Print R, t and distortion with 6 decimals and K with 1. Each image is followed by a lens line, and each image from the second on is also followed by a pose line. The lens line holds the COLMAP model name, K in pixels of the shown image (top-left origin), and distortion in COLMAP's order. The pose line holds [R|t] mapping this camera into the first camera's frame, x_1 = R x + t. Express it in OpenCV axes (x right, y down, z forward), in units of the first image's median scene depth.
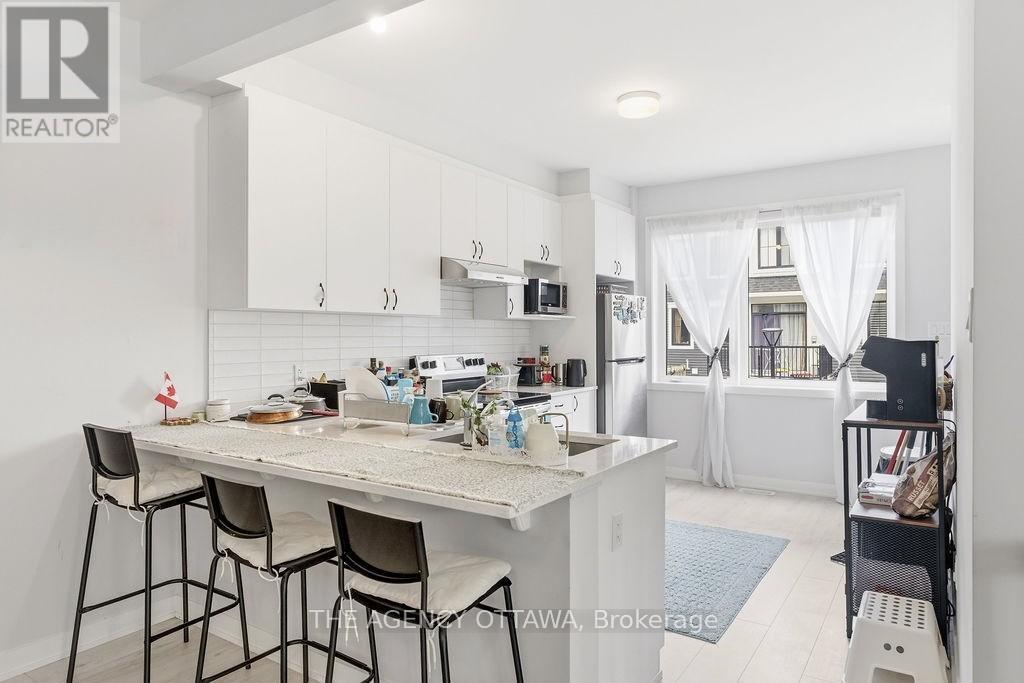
lens RADIAL K [[651.2, 0, 508.7], [0, 651.2, 336.9], [0, 0, 1]] dist [0.002369, -0.003186]
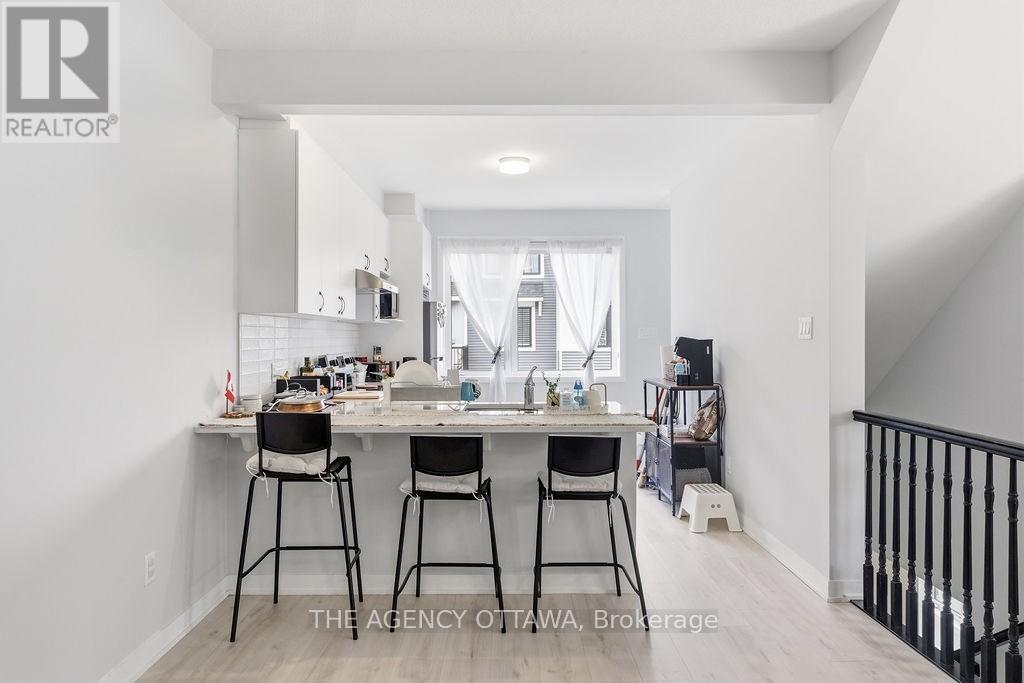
lens RADIAL K [[711.8, 0, 511.6], [0, 711.8, 339.1], [0, 0, 1]] dist [0.001221, 0.000626]
pose [[0.820487, -0.001902, 0.571662, -0.468589], [0.002045, 0.999998, 0.000392, 0.001610], [-0.571662, 0.000847, 0.820489, -0.146052]]
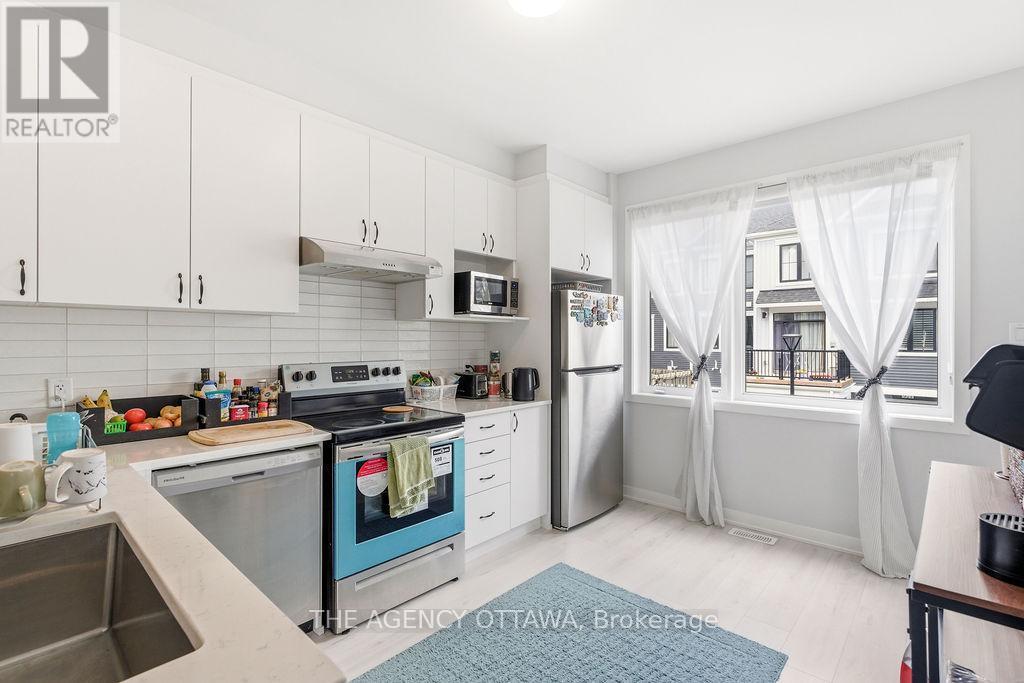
lens RADIAL K [[476.7, 0, 515.3], [0, 476.7, 341.0], [0, 0, 1]] dist [-0.002577, 0.001079]
pose [[0.988704, 0.004504, -0.149812, 0.180882], [-0.004403, 0.999990, 0.001002, -0.001382], [0.149815, -0.000331, 0.988714, 0.379955]]
